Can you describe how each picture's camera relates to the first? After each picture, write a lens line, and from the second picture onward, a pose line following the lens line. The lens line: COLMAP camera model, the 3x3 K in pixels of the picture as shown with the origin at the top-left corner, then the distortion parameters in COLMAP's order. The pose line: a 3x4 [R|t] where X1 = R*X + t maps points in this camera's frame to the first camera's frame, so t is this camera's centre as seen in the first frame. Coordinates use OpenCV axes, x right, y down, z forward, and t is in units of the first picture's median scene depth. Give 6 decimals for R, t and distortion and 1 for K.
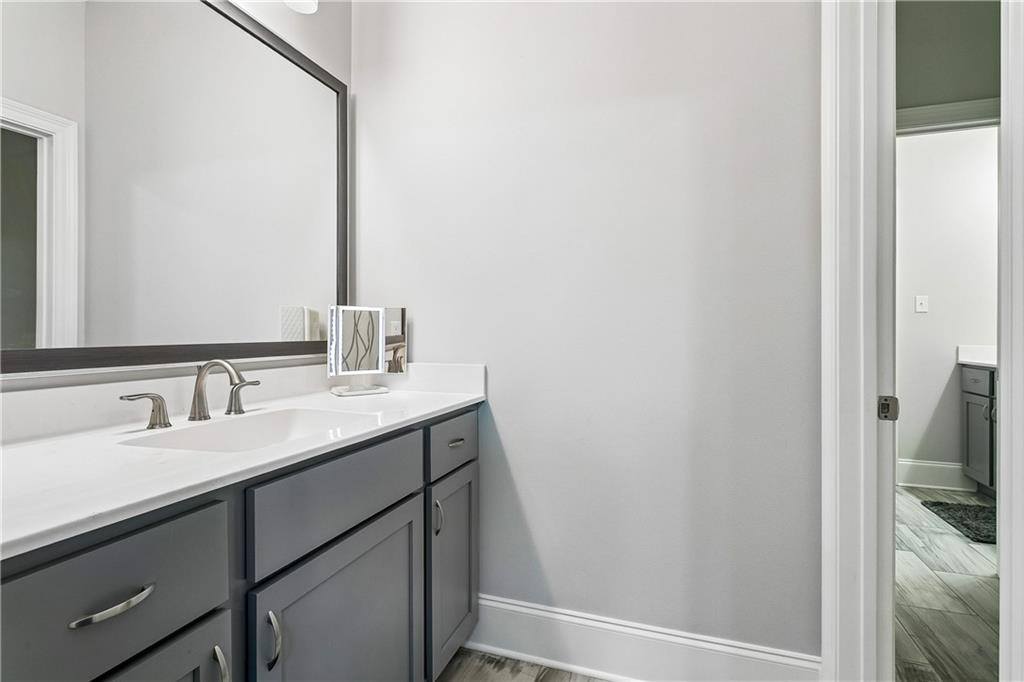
lens RADIAL K [[530.1, 0, 508.7], [0, 530.1, 335.8], [0, 0, 1]] dist [-0.020661, -0.000404]
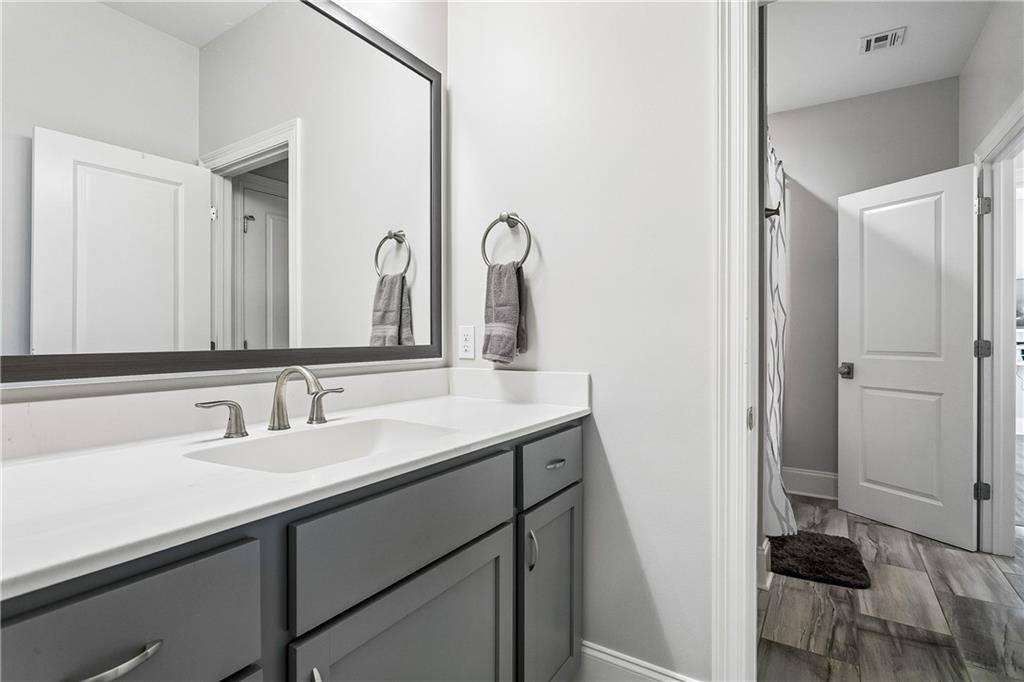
lens RADIAL K [[530.1, 0, 508.7], [0, 530.1, 335.8], [0, 0, 1]] dist [-0.020661, -0.000404]
pose [[0.977480, -0.000867, -0.211028, 0.012258], [-0.001116, 0.999956, -0.009282, 0.001181], [0.211027, 0.009308, 0.977436, 0.161374]]
